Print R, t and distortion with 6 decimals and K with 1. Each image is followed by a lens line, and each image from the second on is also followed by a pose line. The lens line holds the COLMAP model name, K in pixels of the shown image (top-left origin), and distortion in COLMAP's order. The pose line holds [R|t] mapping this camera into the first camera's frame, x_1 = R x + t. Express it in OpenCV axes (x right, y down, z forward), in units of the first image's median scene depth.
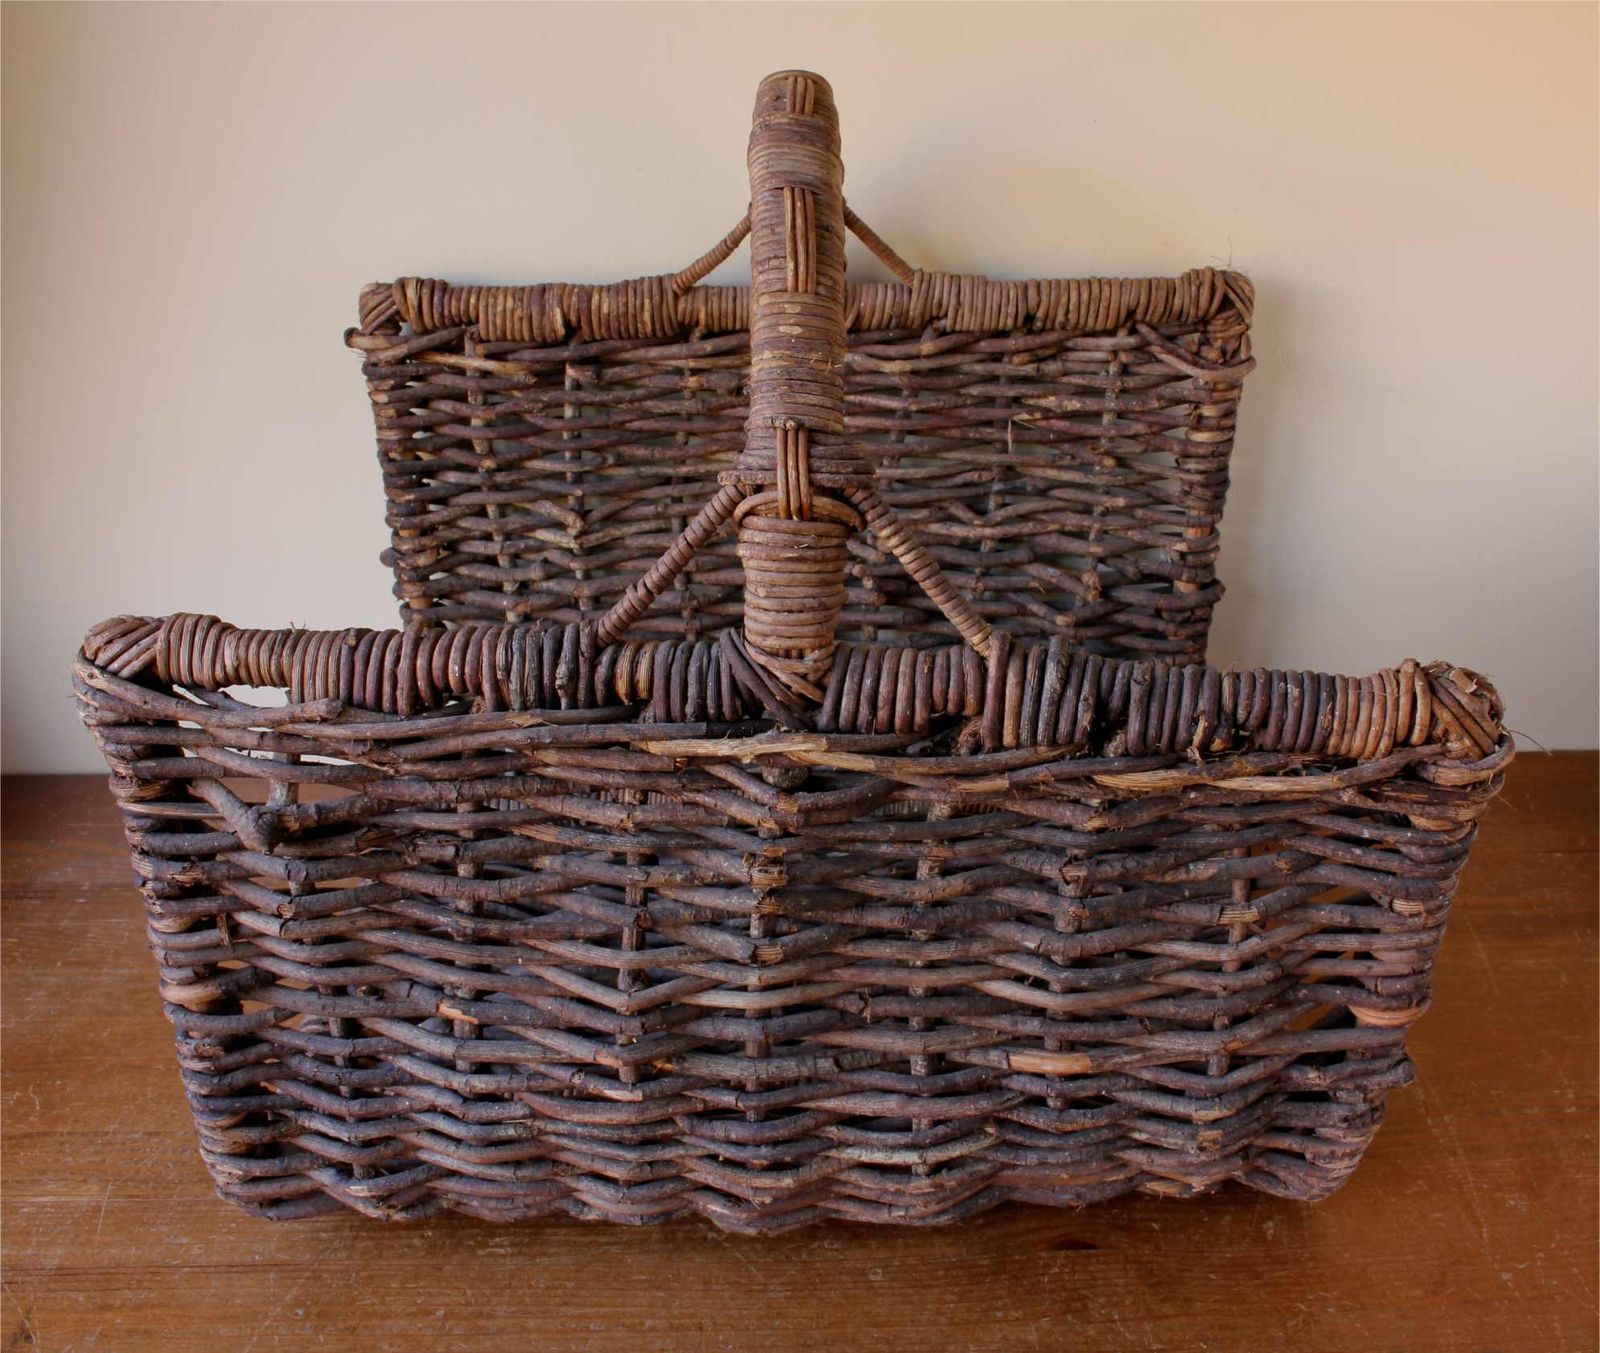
lens RADIAL K [[1738.0, 0, 867.2], [0, 1738.0, 673.9], [0, 0, 1]] dist [-0.167042, 0.132975]
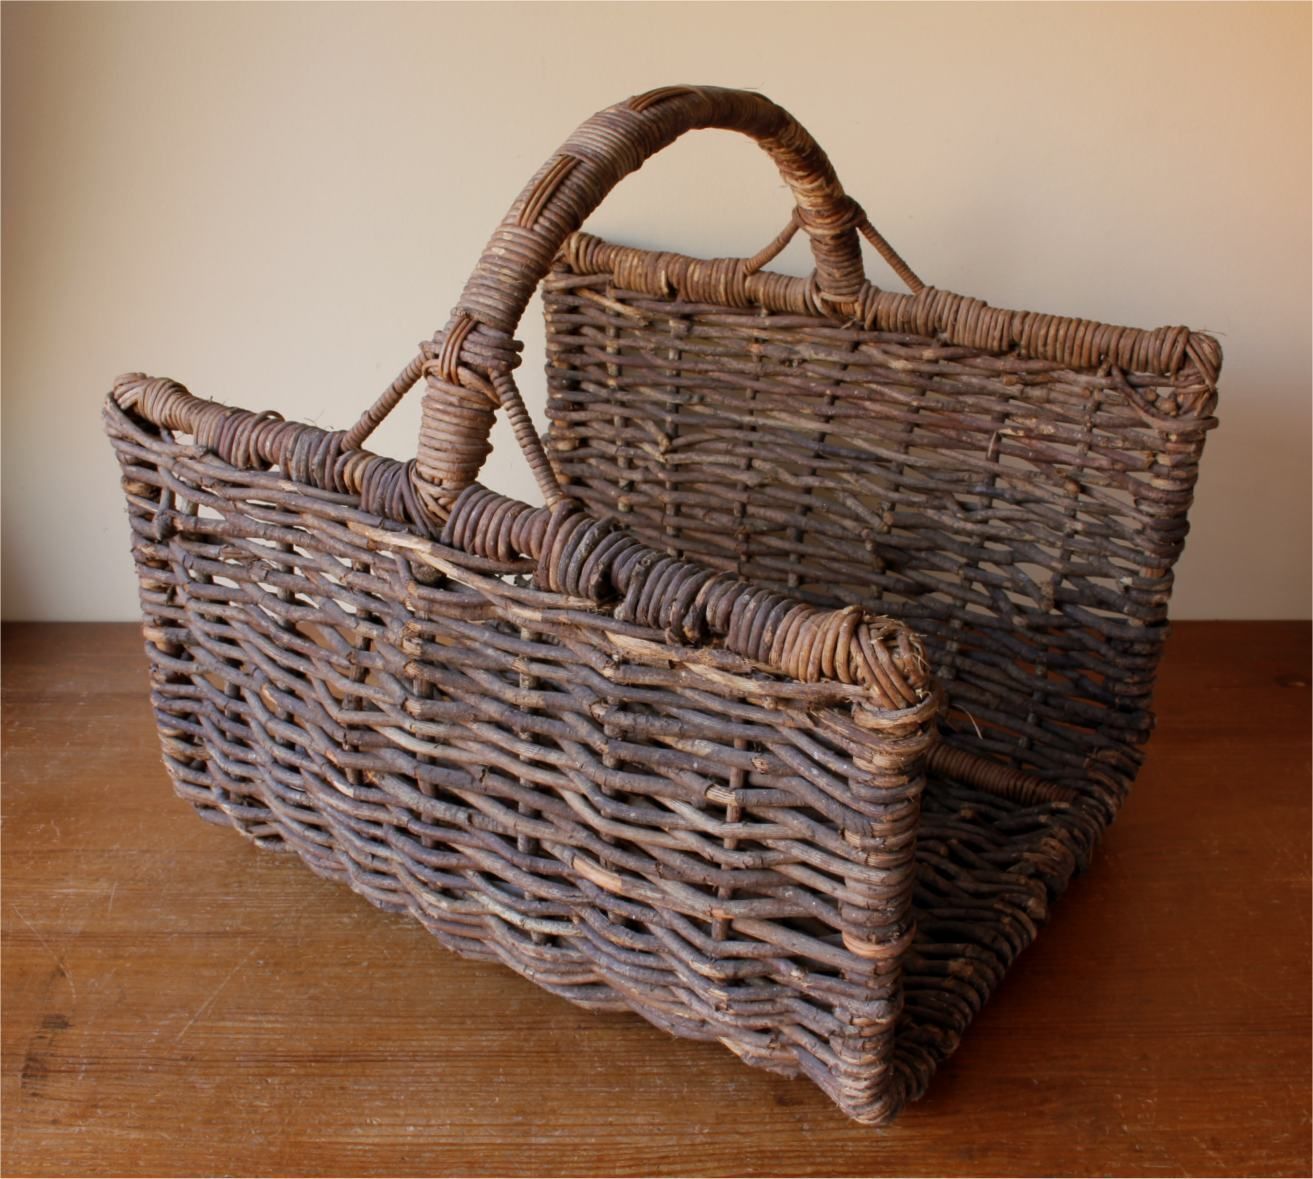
lens RADIAL K [[1511.5, 0, 615.1], [0, 1511.5, 622.7], [0, 0, 1]] dist [-0.147861, 0.010994]
pose [[0.811025, 0.263435, -0.522341, 0.629454], [-0.283127, 0.958091, 0.043595, 0.002905], [0.511934, 0.112532, 0.851622, 0.069299]]
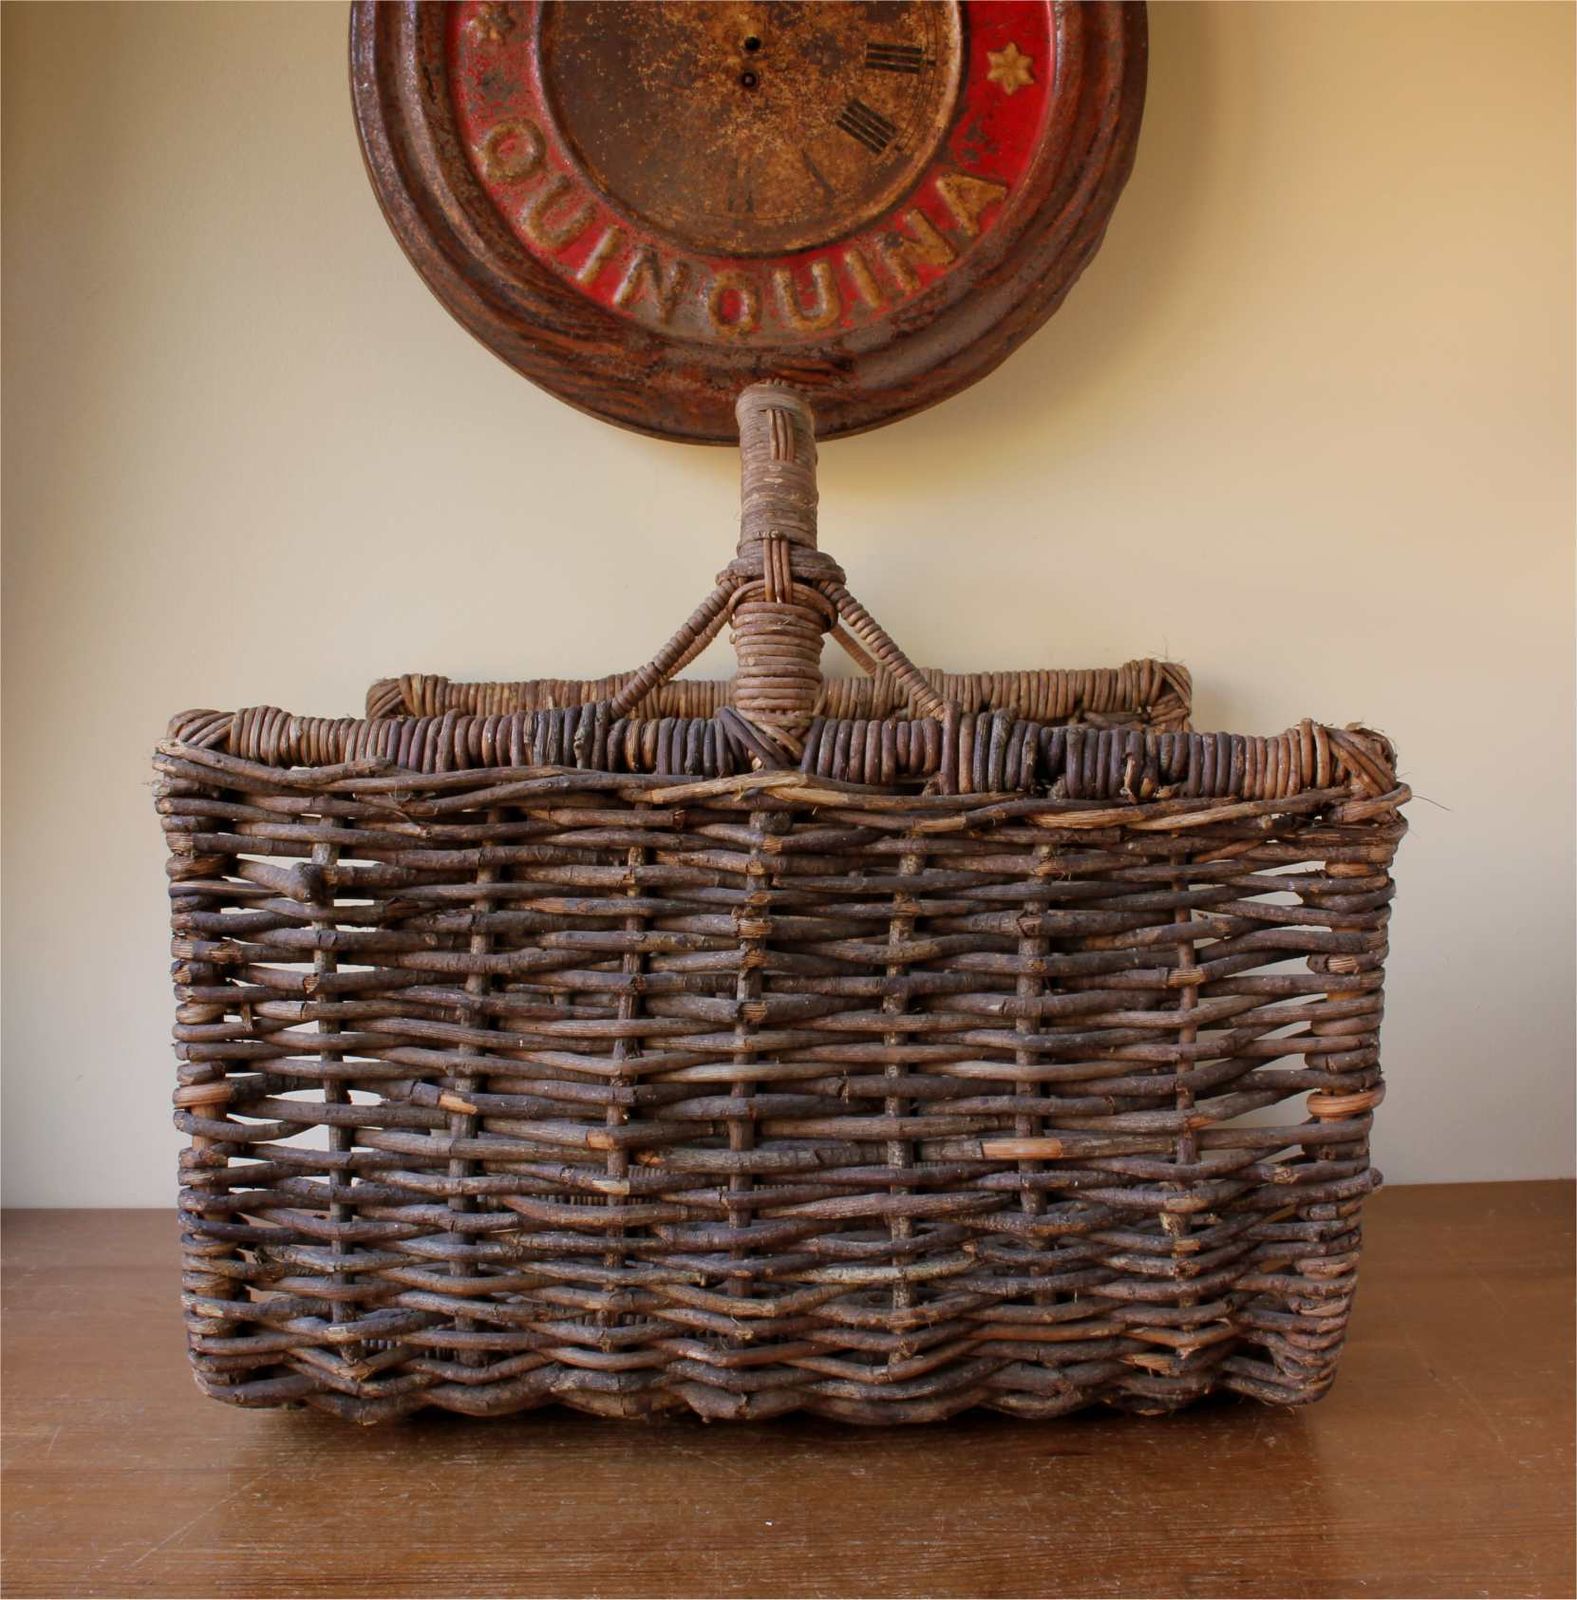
lens RADIAL K [[2062.1, 0, 758.4], [0, 2062.1, 797.9], [0, 0, 1]] dist [-0.173101, 0.134364]
pose [[0.999370, -0.015743, -0.031821, -0.010399], [0.000998, 0.908411, -0.418076, 0.548899], [0.035489, 0.417781, 0.907854, -0.216999]]
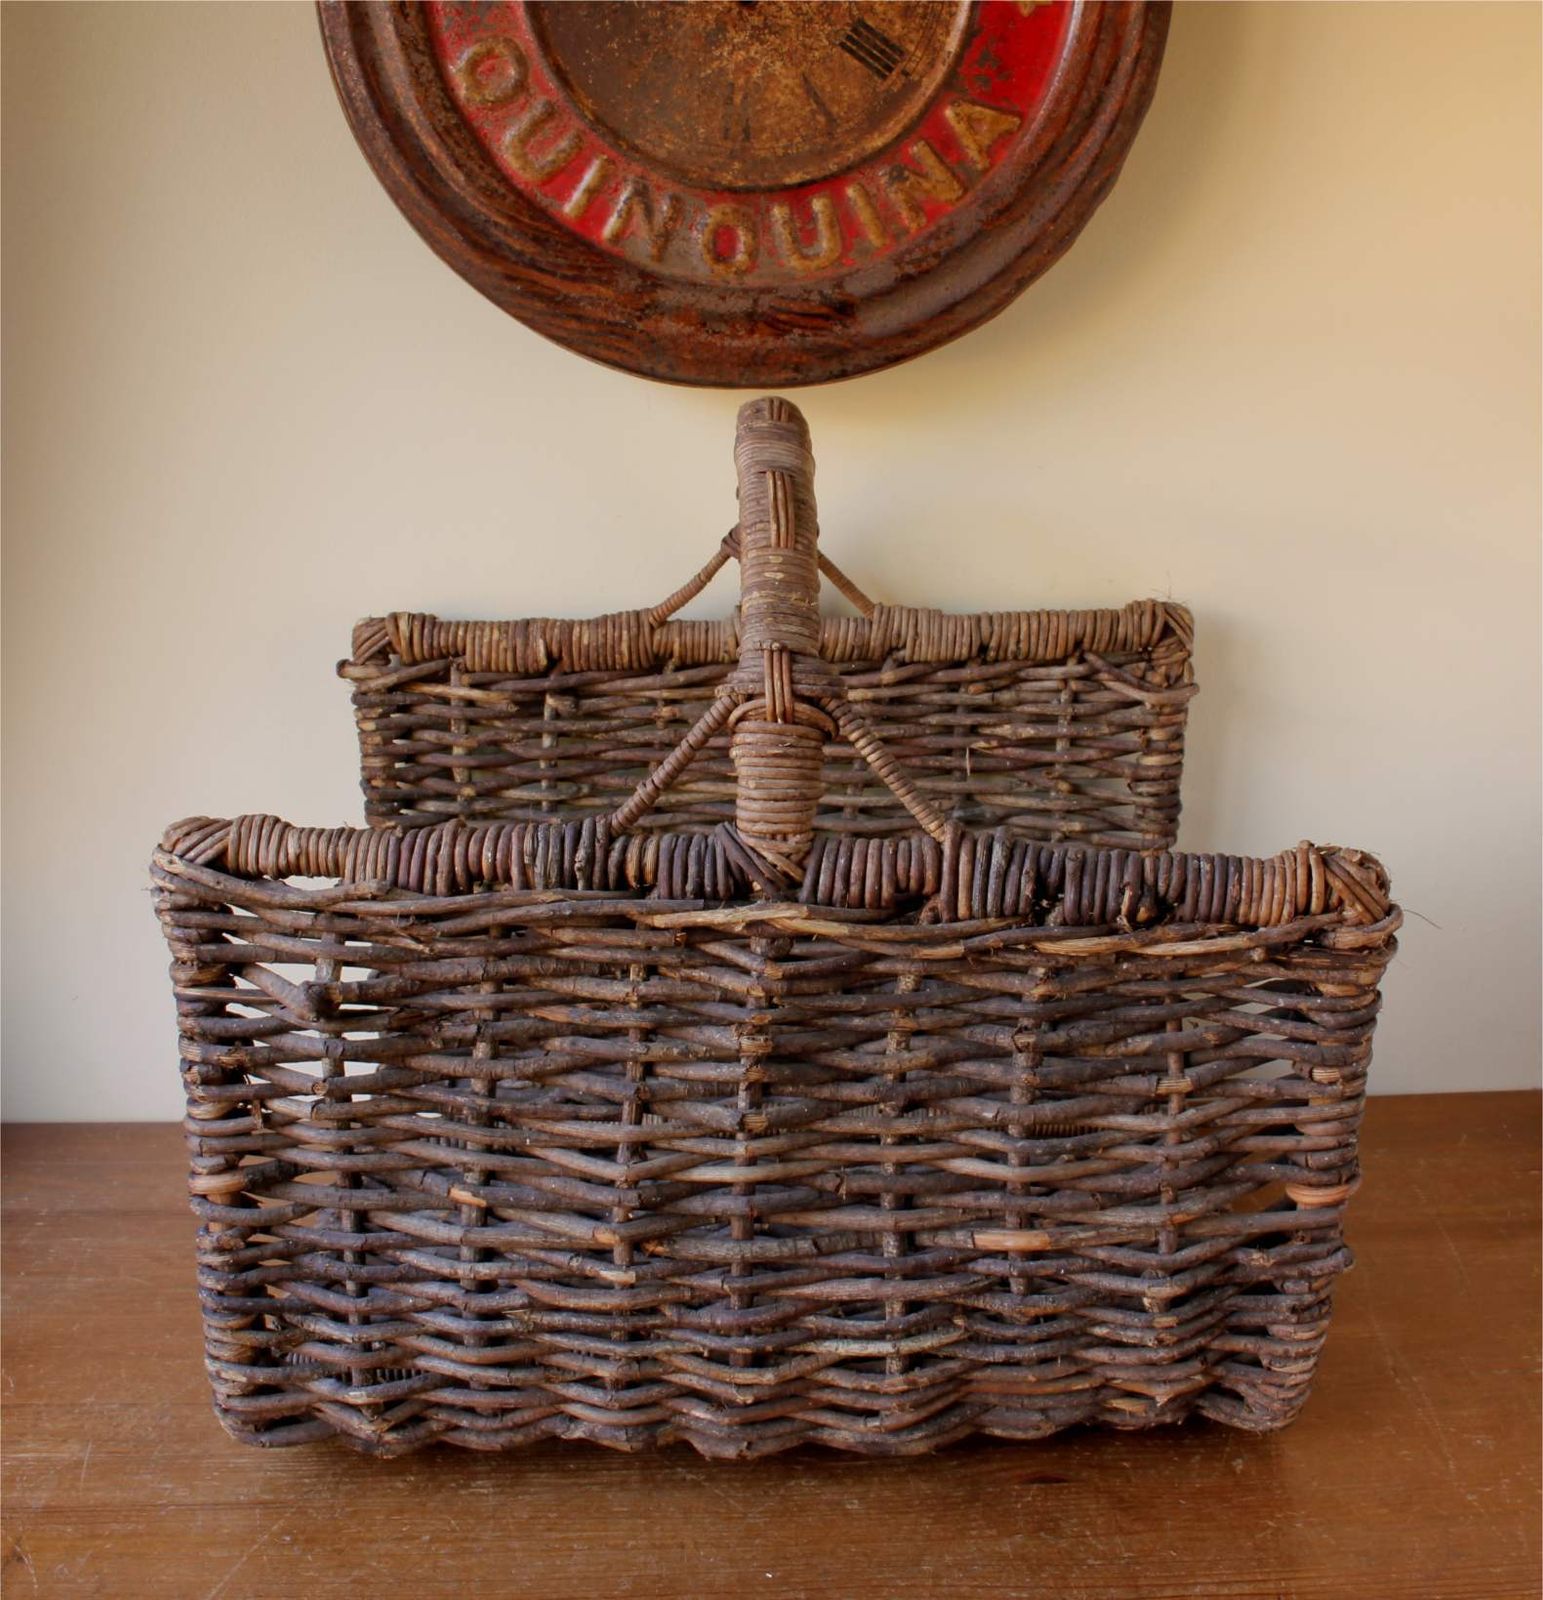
lens RADIAL K [[2123.2, 0, 822.5], [0, 2123.2, 748.3], [0, 0, 1]] dist [-0.169600, 0.125316]
pose [[0.999949, -0.009301, 0.003894, -0.015353], [0.009975, 0.969012, -0.246812, 0.250574], [-0.001478, 0.246838, 0.969056, -0.361713]]
